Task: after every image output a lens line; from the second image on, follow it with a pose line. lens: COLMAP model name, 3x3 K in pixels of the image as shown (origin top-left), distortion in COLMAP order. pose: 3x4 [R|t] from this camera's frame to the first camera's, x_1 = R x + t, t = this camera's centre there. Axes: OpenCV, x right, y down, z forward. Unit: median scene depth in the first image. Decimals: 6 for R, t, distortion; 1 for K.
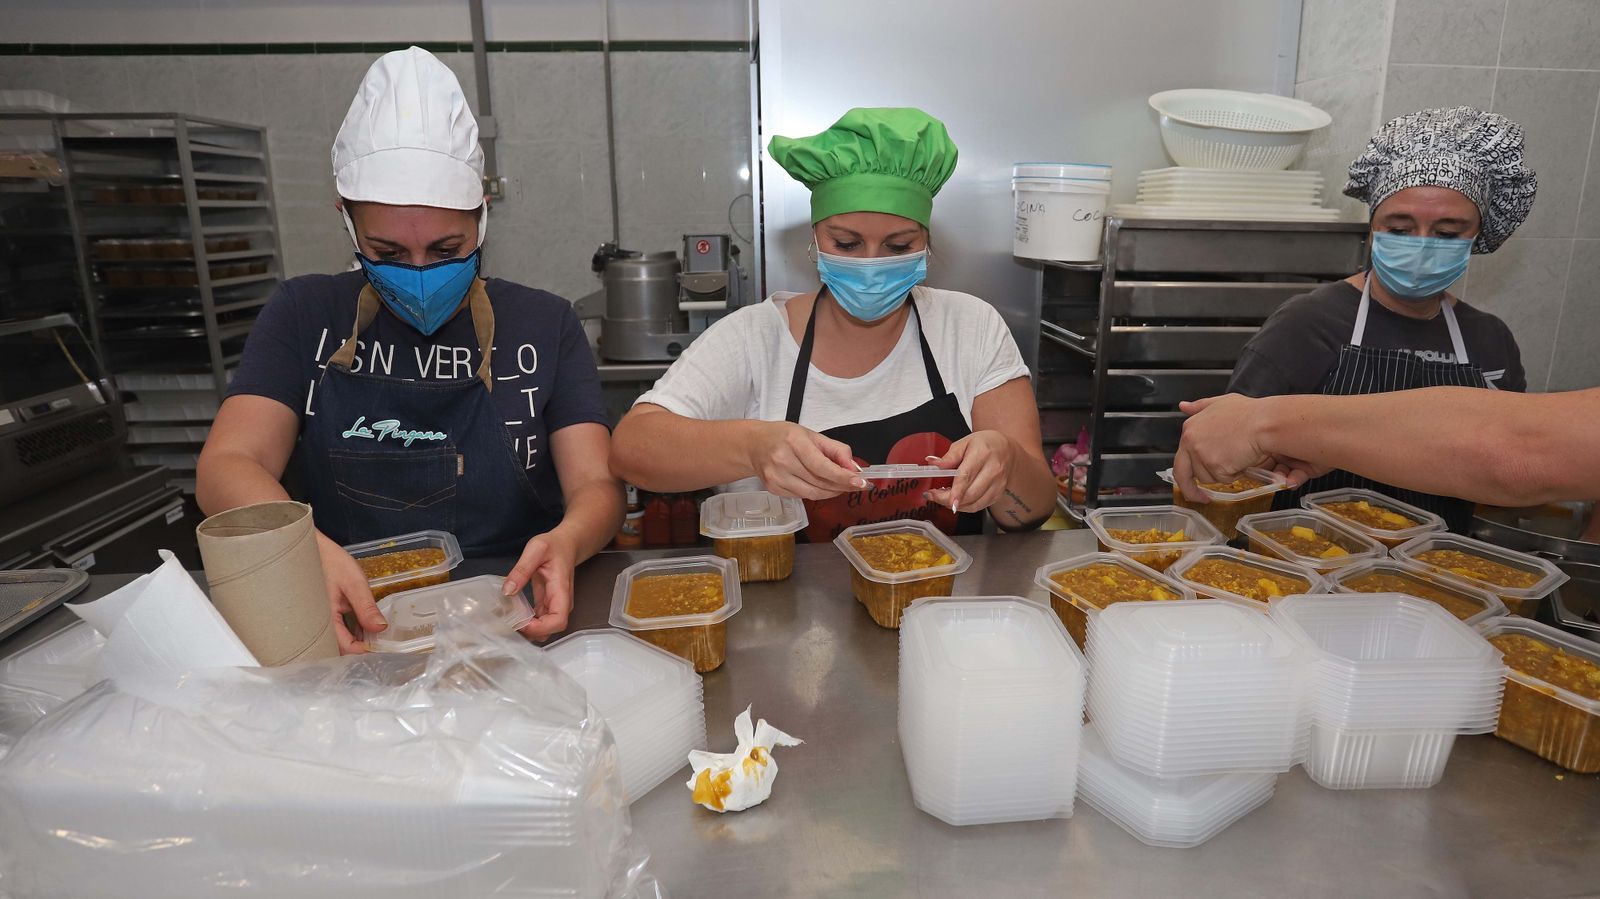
lens RADIAL K [[865.4, 0, 844.6], [0, 865.4, 391.8], [0, 0, 1]] dist [-0.071106, 0.039228]
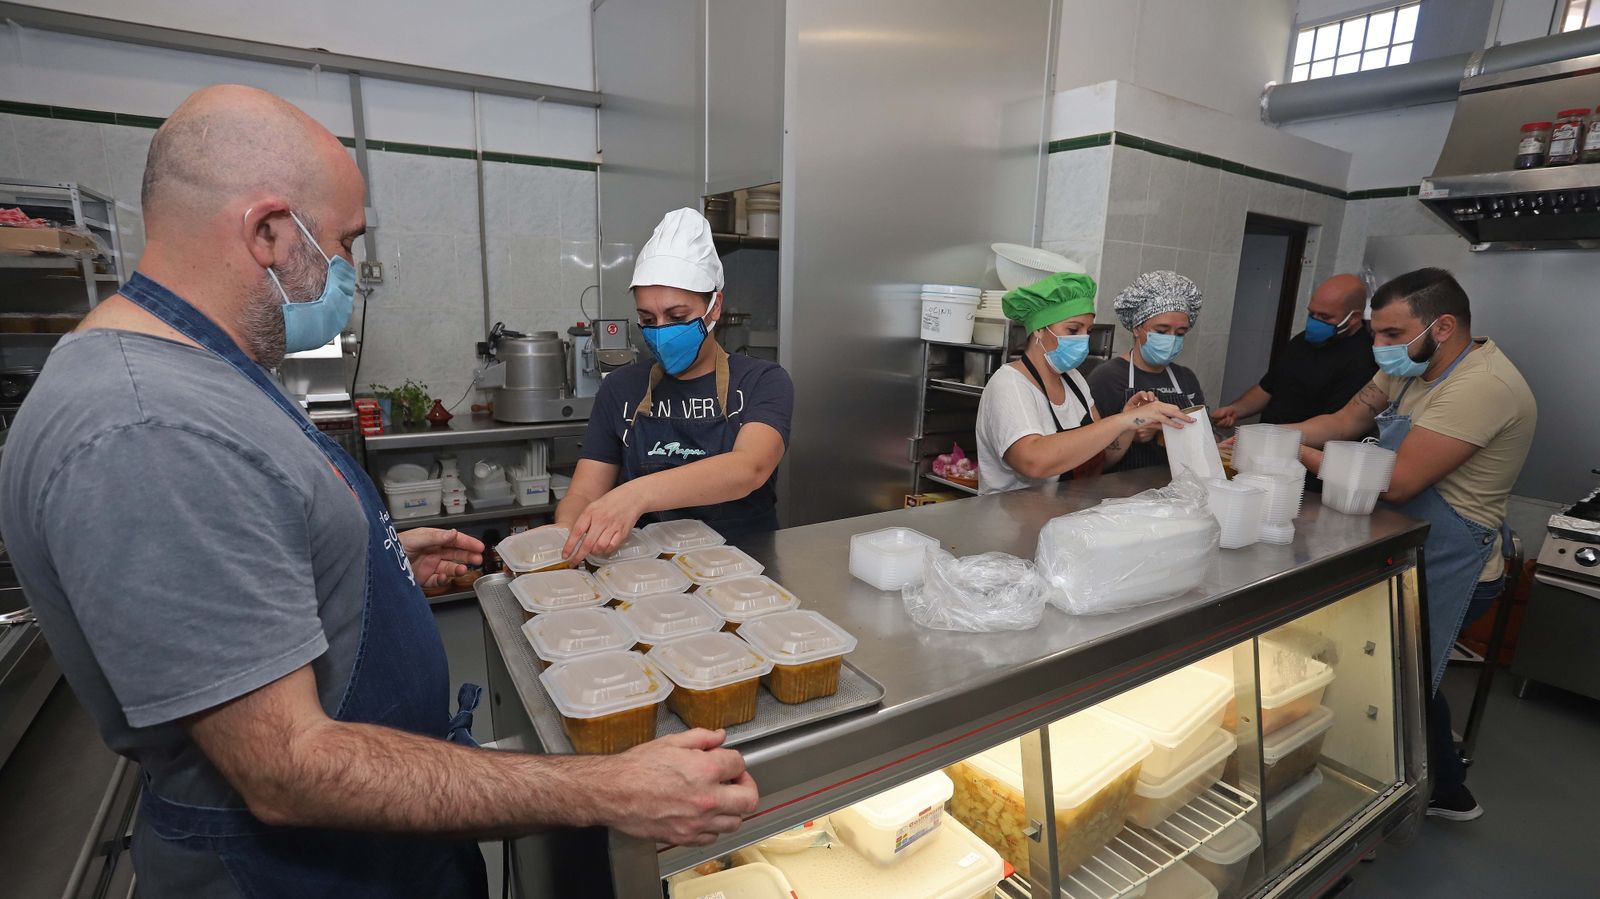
lens RADIAL K [[773.4, 0, 817.7], [0, 773.4, 451.0], [0, 0, 1]] dist [-0.060699, 0.025641]
pose [[0.907061, -0.049308, 0.418101, -0.317075], [0.053113, 0.998585, 0.002538, 0.021094], [-0.417635, 0.019905, 0.908397, -0.131096]]
